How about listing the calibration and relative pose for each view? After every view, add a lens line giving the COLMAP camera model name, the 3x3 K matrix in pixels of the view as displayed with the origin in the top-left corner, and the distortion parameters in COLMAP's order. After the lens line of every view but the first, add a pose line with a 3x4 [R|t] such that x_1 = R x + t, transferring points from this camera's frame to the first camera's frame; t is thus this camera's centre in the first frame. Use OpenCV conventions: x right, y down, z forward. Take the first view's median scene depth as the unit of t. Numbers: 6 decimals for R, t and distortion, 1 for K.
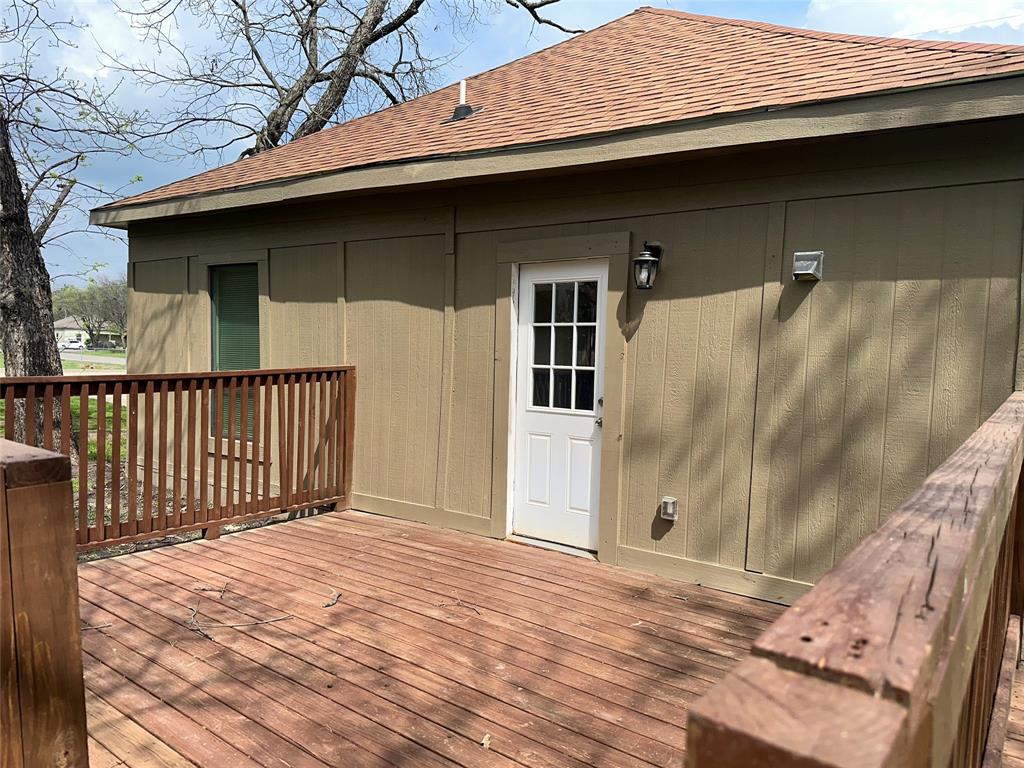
lens RADIAL K [[727.7, 0, 512.4], [0, 727.7, 387.0], [0, 0, 1]] dist [0.046863, -0.057783]
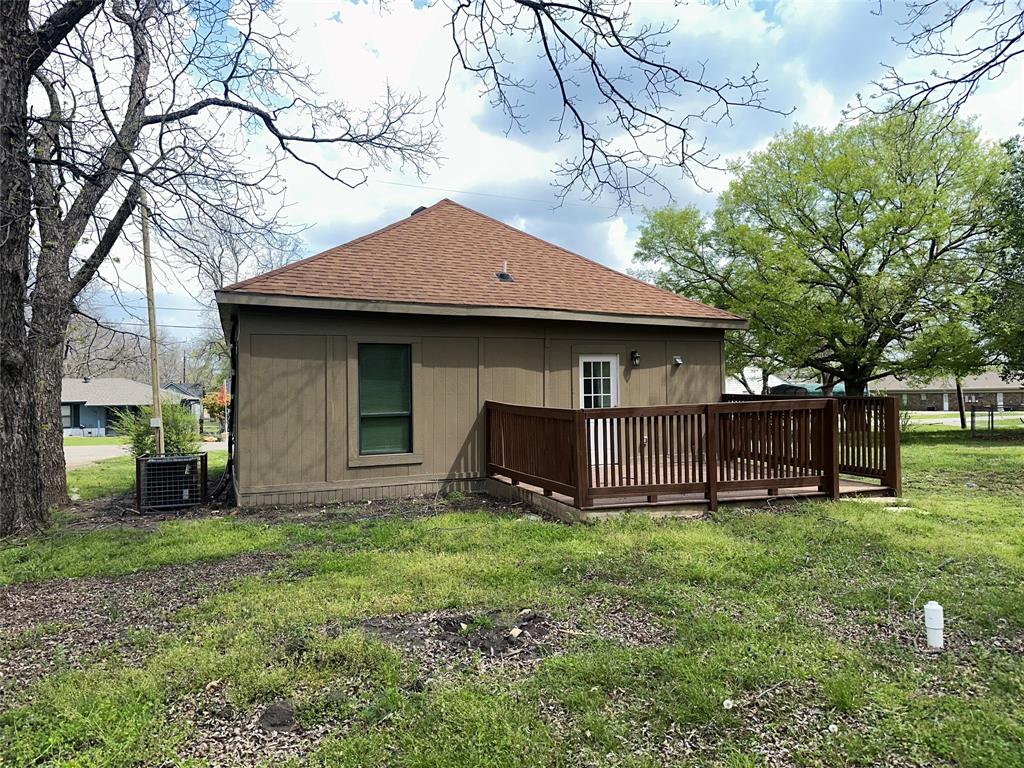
lens RADIAL K [[727.7, 0, 513.1], [0, 727.7, 384.1], [0, 0, 1]] dist [0.046863, -0.057783]
pose [[0.529758, -0.032143, 0.847540, -2.241868], [0.070552, 0.997488, -0.006269, -0.068555], [-0.845210, 0.063117, 0.530695, -0.108885]]
